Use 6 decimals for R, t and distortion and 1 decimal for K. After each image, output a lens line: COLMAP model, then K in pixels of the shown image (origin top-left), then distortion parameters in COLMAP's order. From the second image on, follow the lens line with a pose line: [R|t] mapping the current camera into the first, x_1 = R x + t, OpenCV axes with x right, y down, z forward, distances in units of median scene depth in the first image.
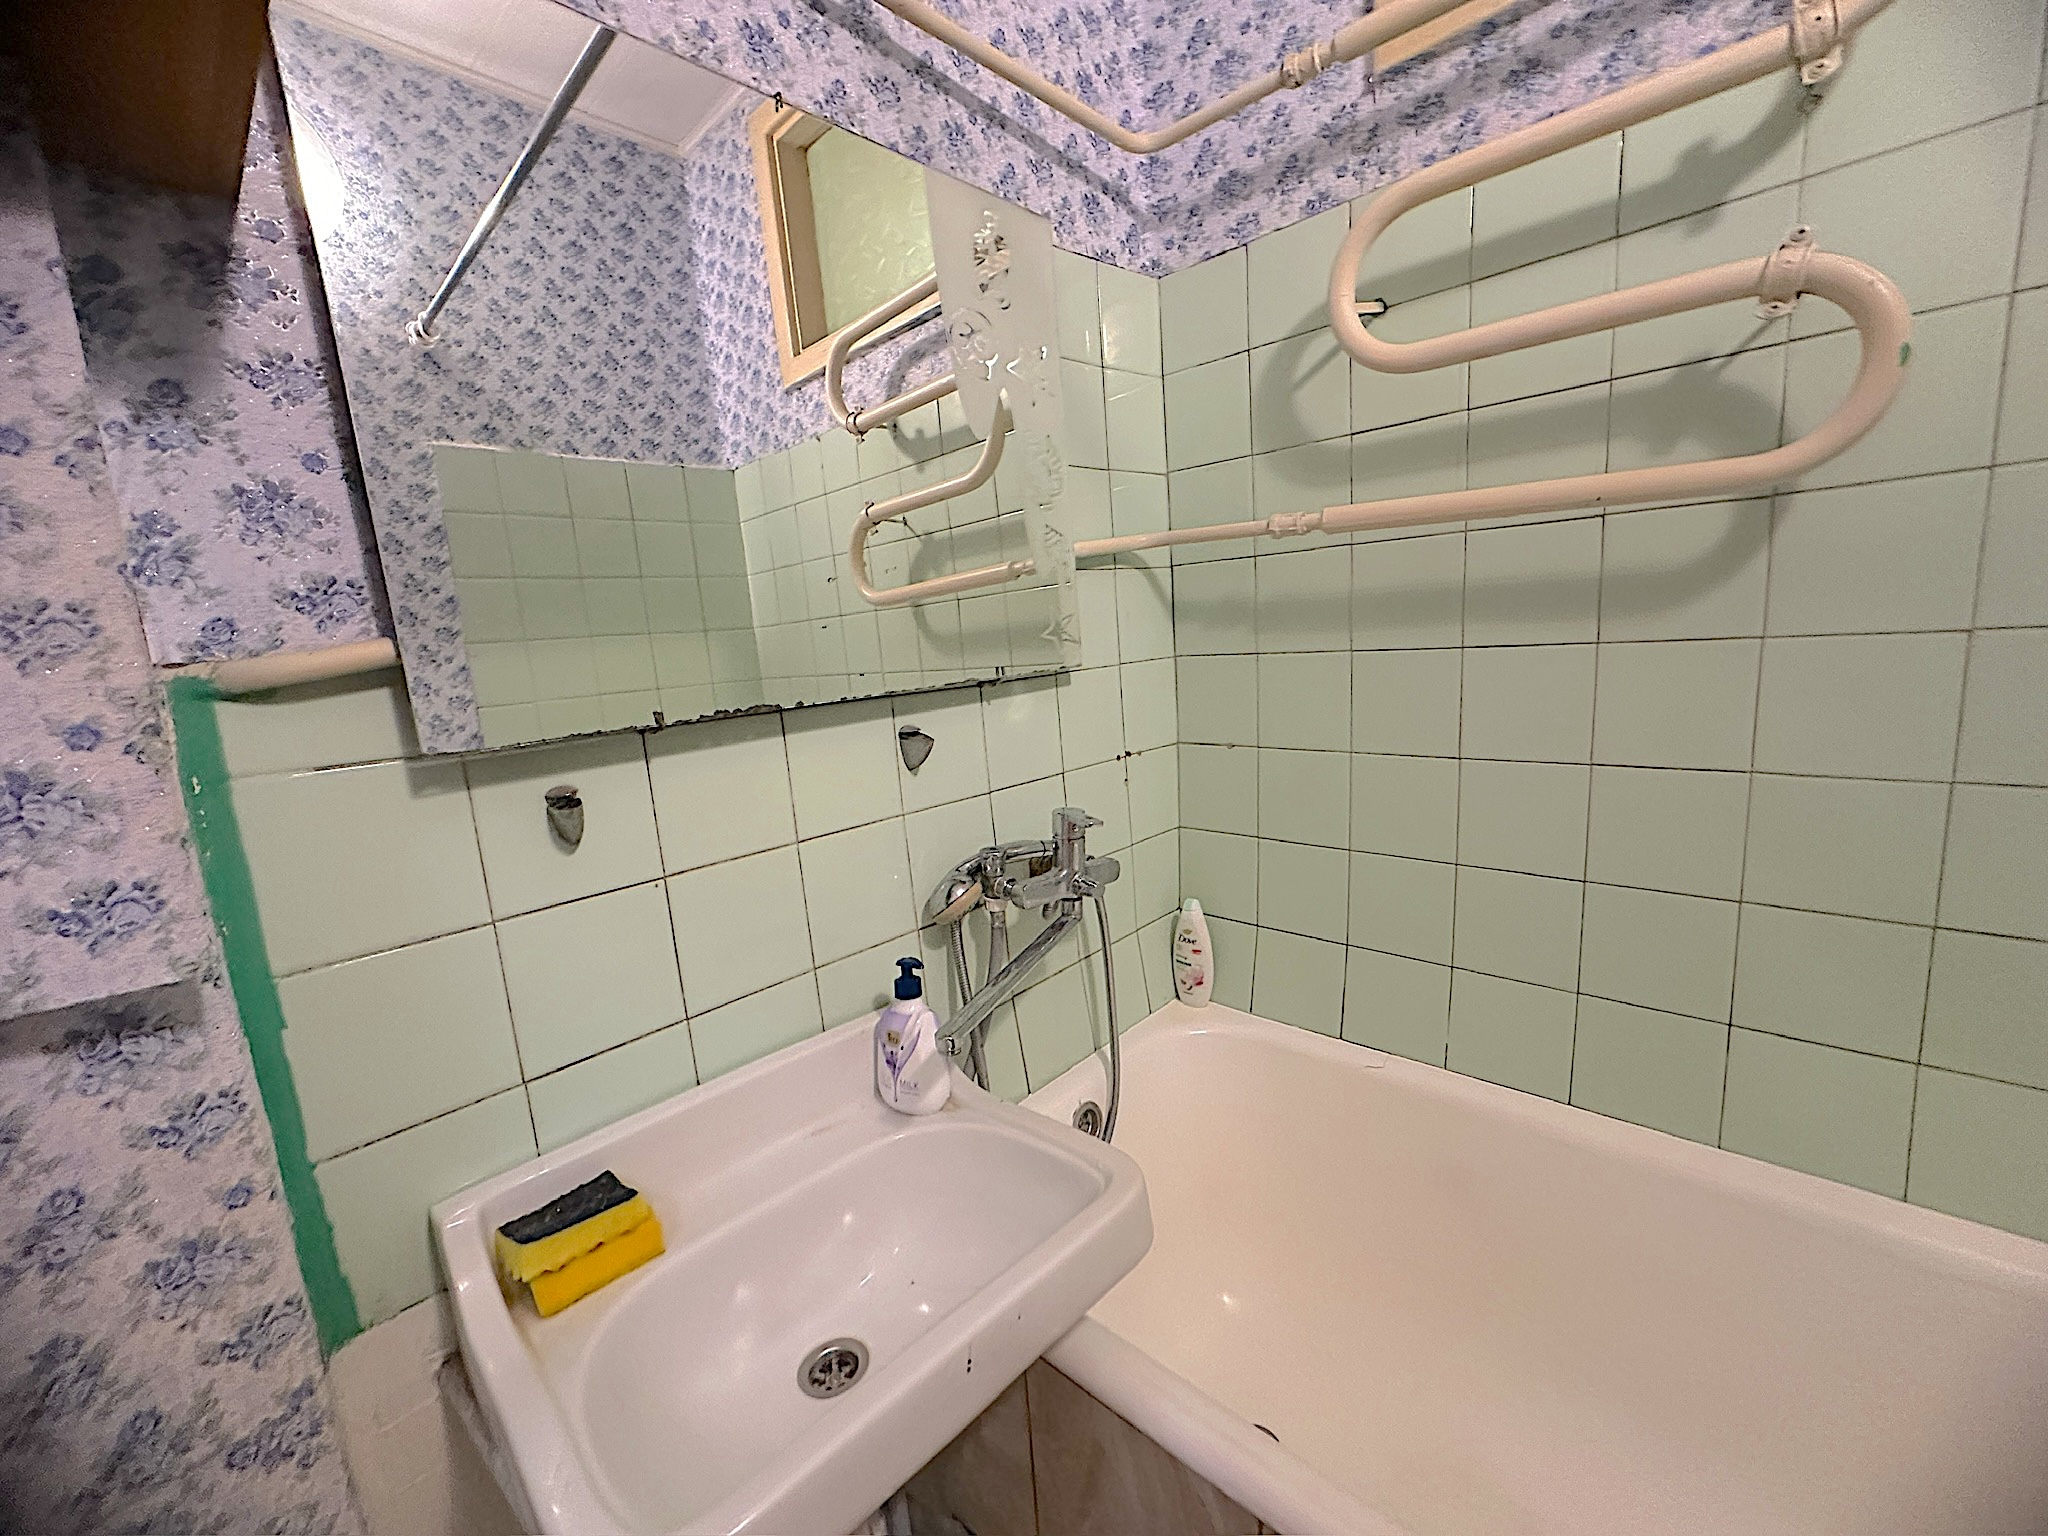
lens RADIAL K [[814.8, 0, 1015.9], [0, 814.8, 766.8], [0, 0, 1]] dist [-0.001782, -0.000089]
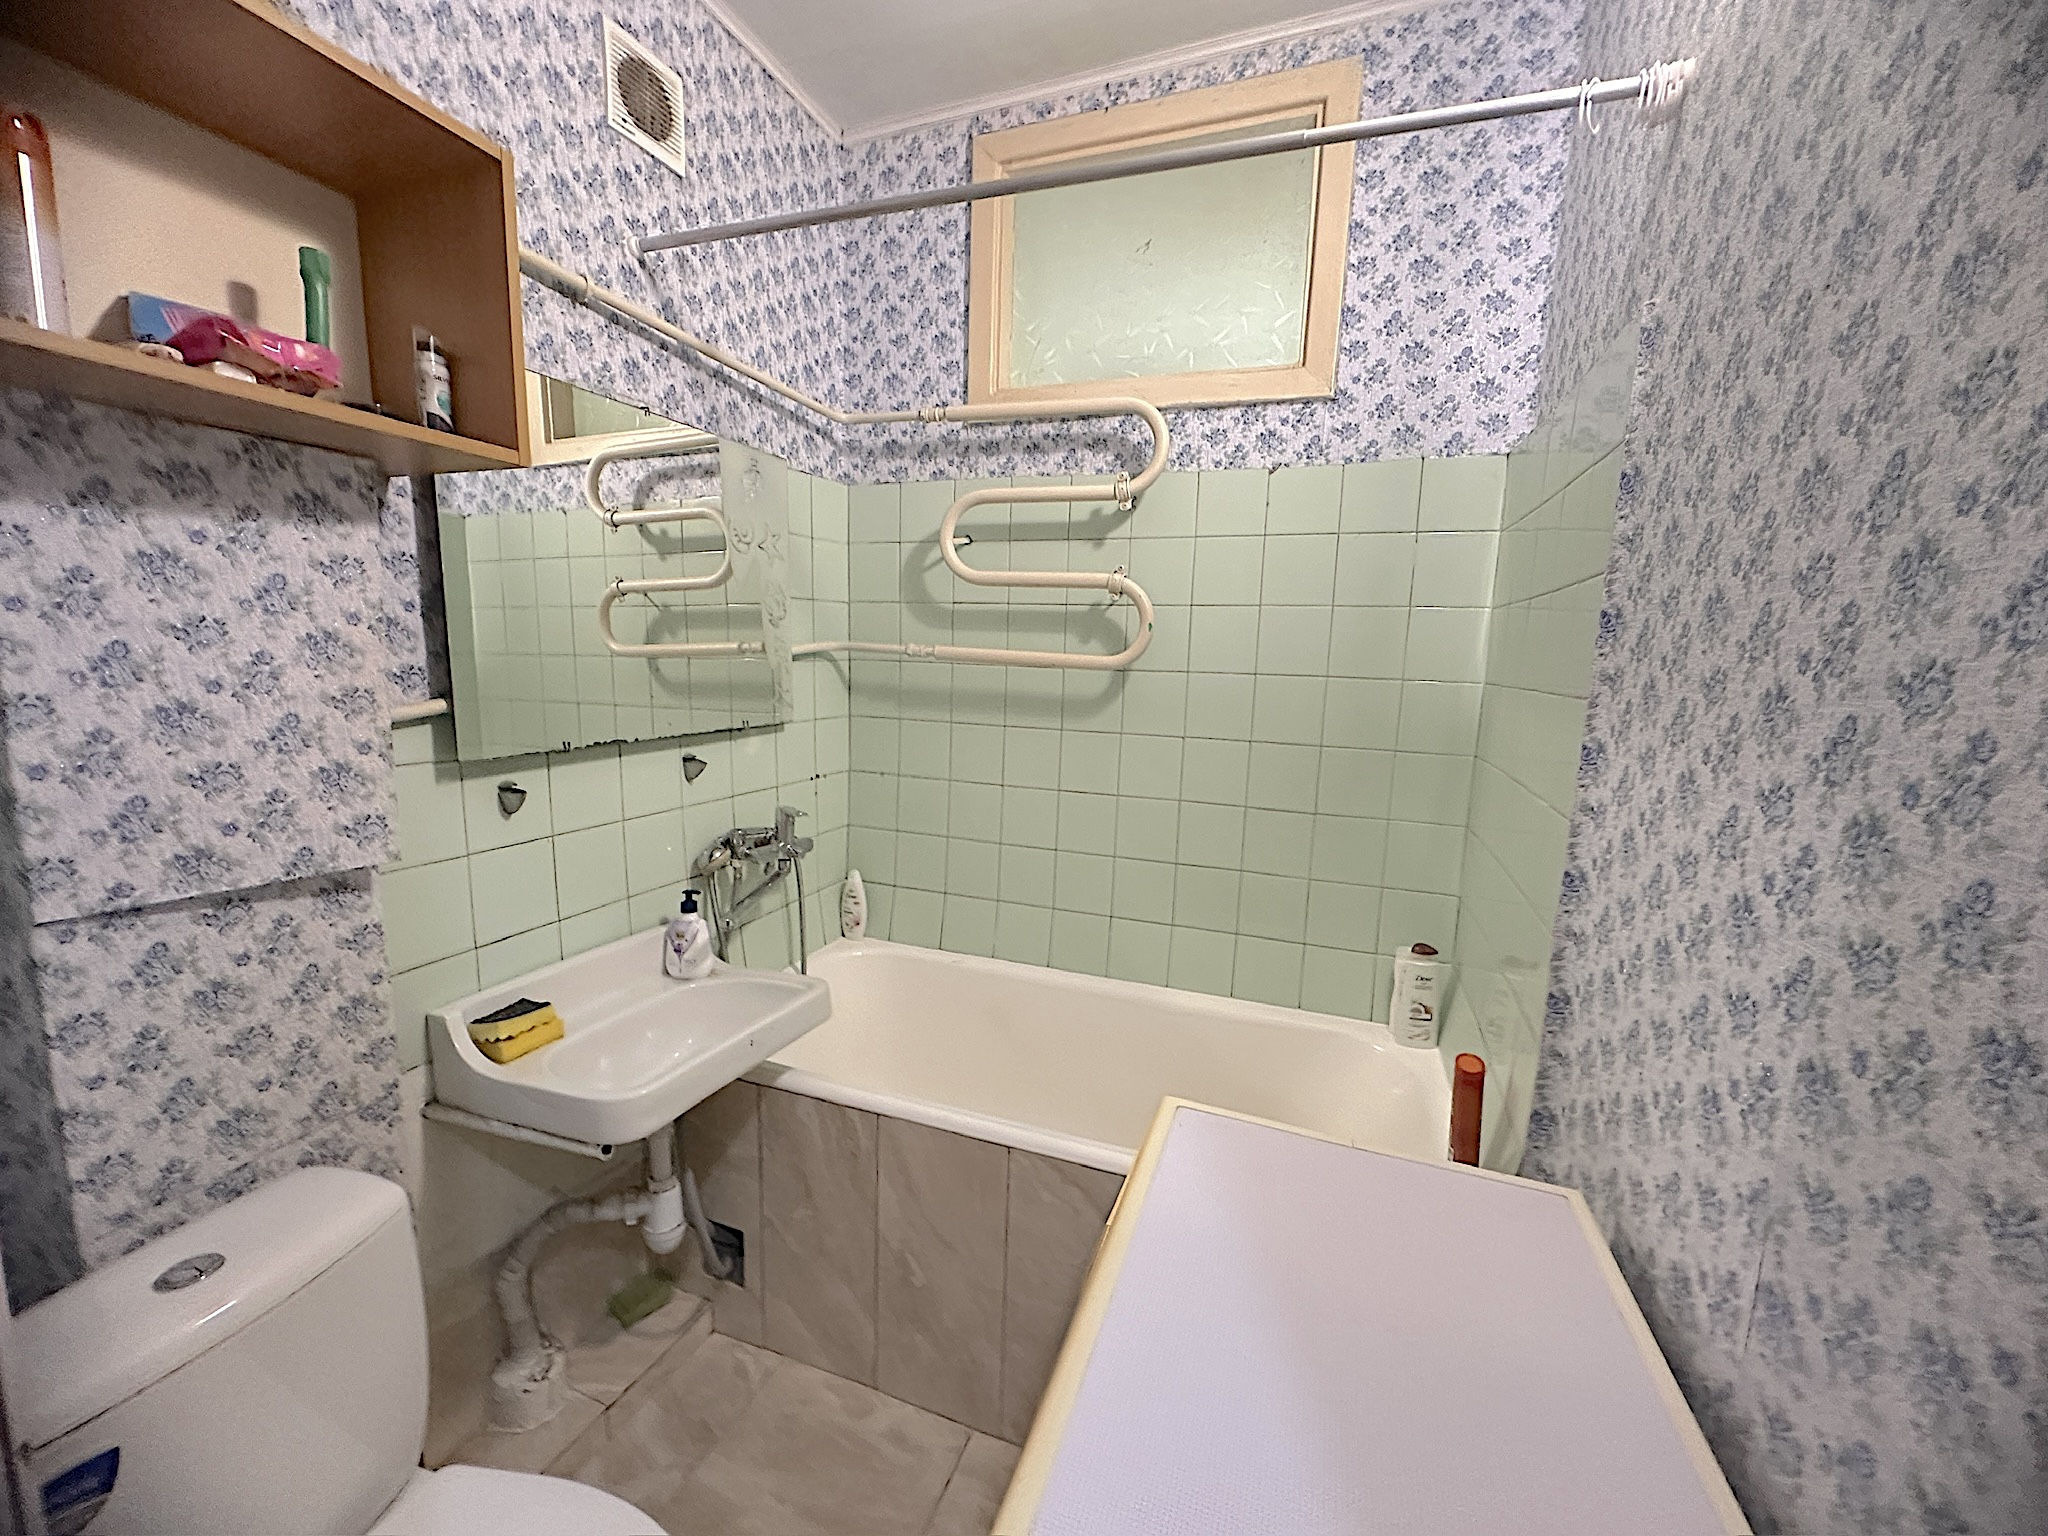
lens RADIAL K [[814.8, 0, 1025.4], [0, 814.8, 767.4], [0, 0, 1]] dist [-0.001782, -0.000089]
pose [[0.913008, 0.041153, 0.405861, -0.169930], [-0.027477, 0.998843, -0.039467, 0.022931], [-0.407015, 0.024882, 0.913082, -0.755173]]
